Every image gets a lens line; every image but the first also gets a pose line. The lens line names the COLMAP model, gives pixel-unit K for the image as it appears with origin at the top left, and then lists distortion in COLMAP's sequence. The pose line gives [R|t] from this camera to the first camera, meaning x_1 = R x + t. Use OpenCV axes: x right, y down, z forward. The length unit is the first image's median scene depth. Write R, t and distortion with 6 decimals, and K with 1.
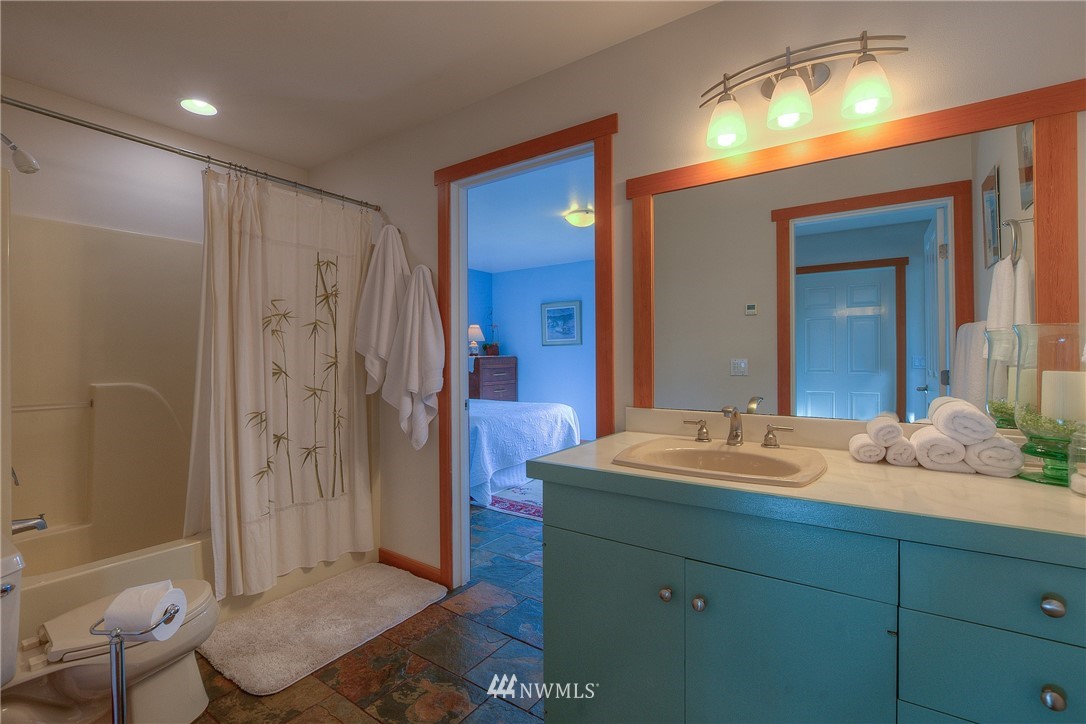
lens RADIAL K [[487.9, 0, 546.0], [0, 487.9, 338.7], [0, 0, 1]] dist [-0.019187, 0.000673]
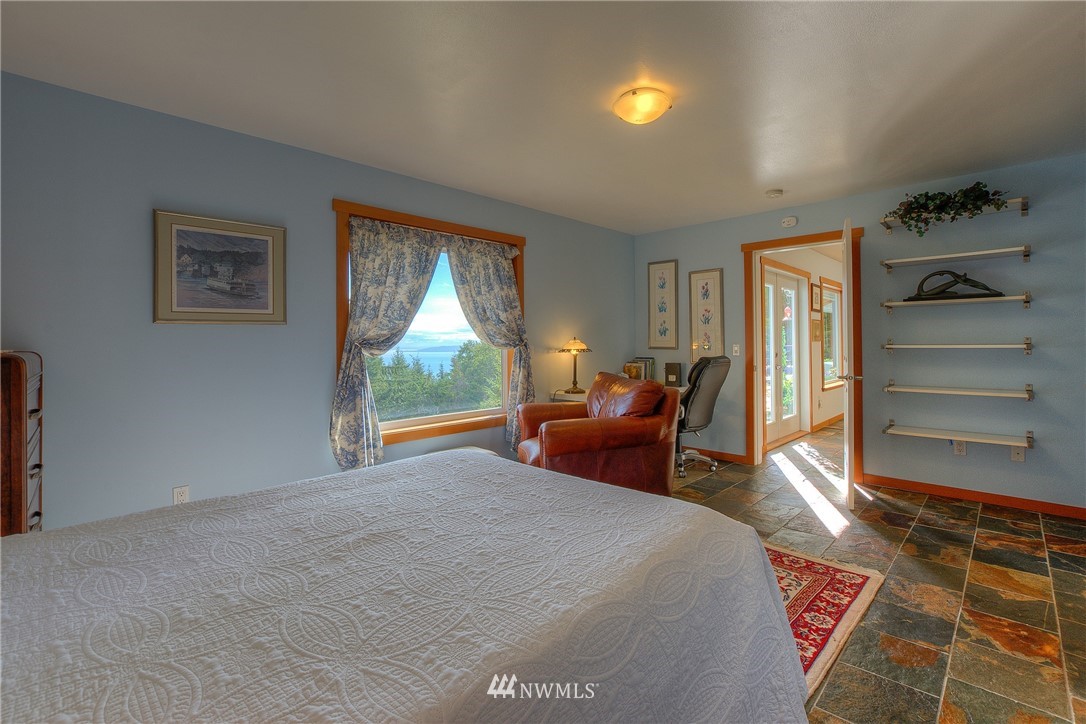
lens RADIAL K [[487.9, 0, 546.0], [0, 487.9, 338.7], [0, 0, 1]] dist [-0.019187, 0.000673]
pose [[0.172262, 0.010529, 0.984995, -0.336669], [-0.030265, 0.999527, -0.005391, 0.021482], [-0.984586, -0.028882, 0.172500, 0.666226]]
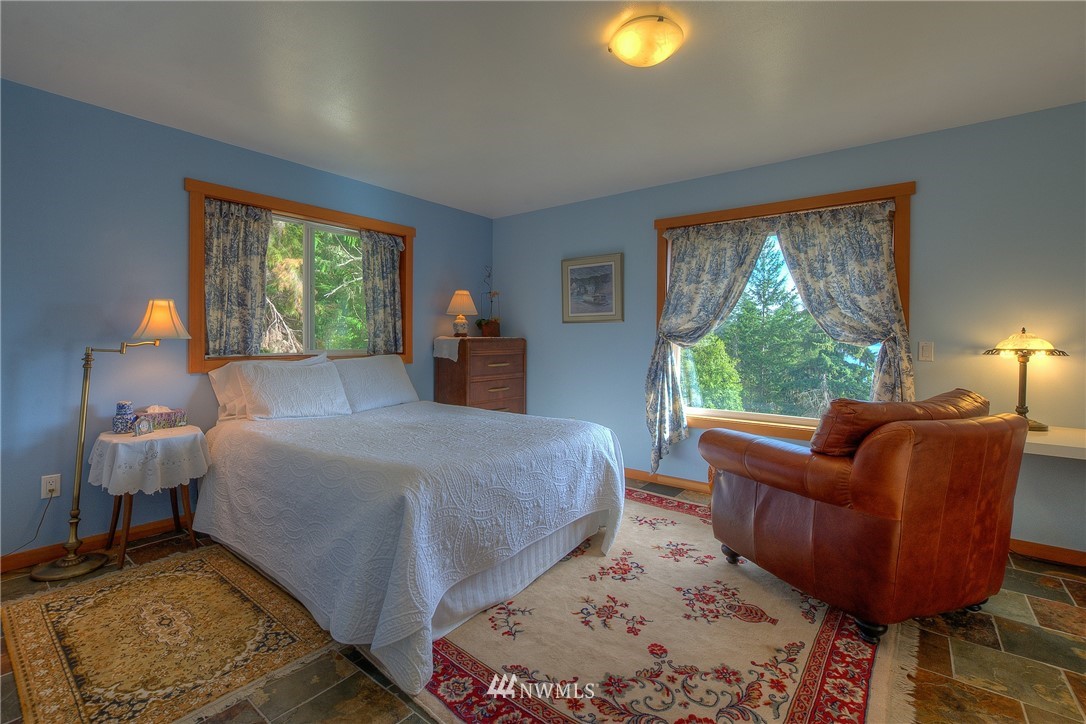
lens RADIAL K [[487.9, 0, 546.0], [0, 487.9, 338.7], [0, 0, 1]] dist [-0.019187, 0.000673]
pose [[0.998618, 0.011367, -0.051304, 0.004085], [-0.009498, 0.999288, 0.036521, 0.012549], [0.051682, -0.035983, 0.998015, 0.340360]]
